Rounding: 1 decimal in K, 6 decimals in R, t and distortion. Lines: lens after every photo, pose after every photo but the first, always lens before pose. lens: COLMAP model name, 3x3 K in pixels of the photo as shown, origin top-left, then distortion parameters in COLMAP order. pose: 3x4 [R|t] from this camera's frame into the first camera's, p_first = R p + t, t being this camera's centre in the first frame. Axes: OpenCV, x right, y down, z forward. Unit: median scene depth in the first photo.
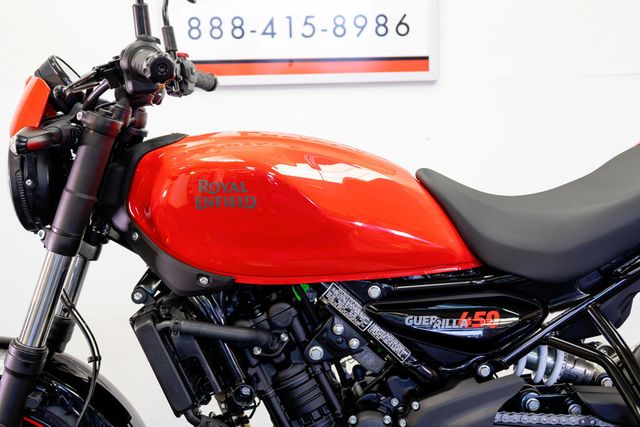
lens RADIAL K [[921.2, 0, 320.0], [0, 921.2, 213.5], [0, 0, 1]] dist [0.024317, 0.028104]
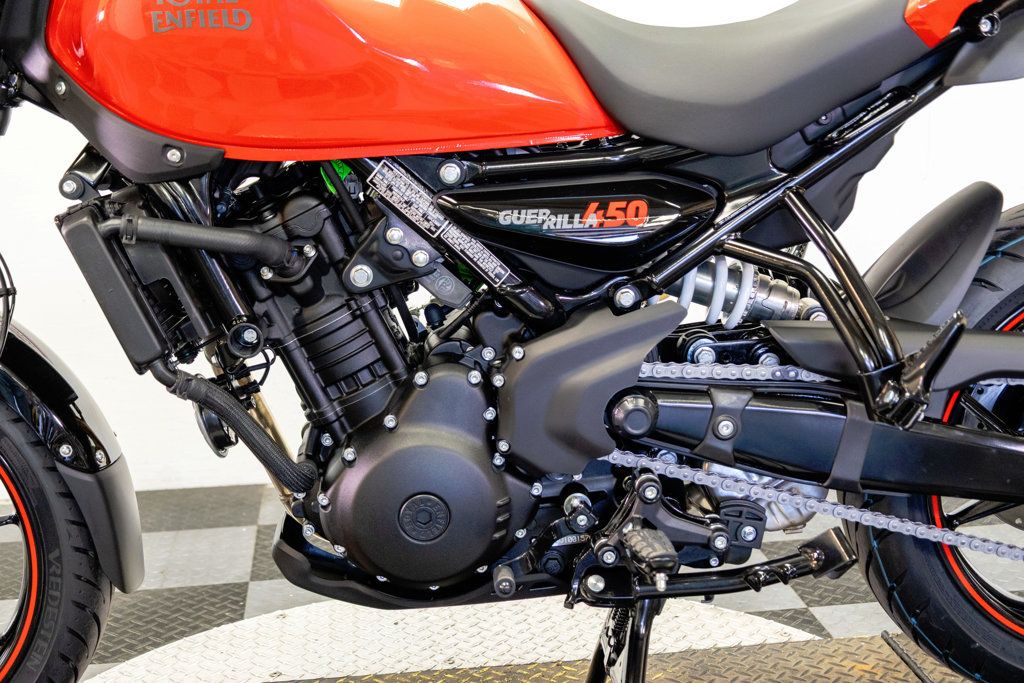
lens RADIAL K [[1473.9, 0, 512.0], [0, 1473.9, 341.5], [0, 0, 1]] dist [0.024317, 0.028104]
pose [[0.998820, -0.016359, 0.045723, 0.052166], [0.012145, 0.995780, 0.090964, 0.105980], [-0.047019, -0.090302, 0.994804, -0.012337]]
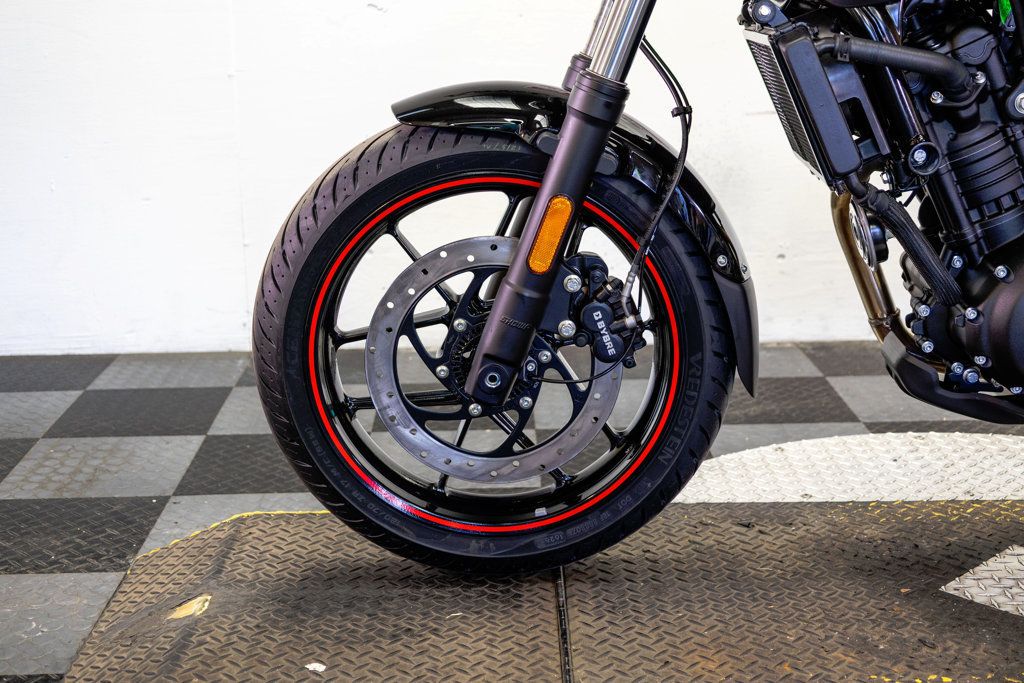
lens RADIAL K [[1473.9, 0, 512.0], [0, 1473.9, 341.5], [0, 0, 1]] dist [0.024317, 0.028104]
pose [[0.999573, 0.023380, -0.017518, -0.354522], [-0.020692, 0.989874, 0.140436, 0.179902], [0.020624, -0.140013, 0.989935, -0.095755]]
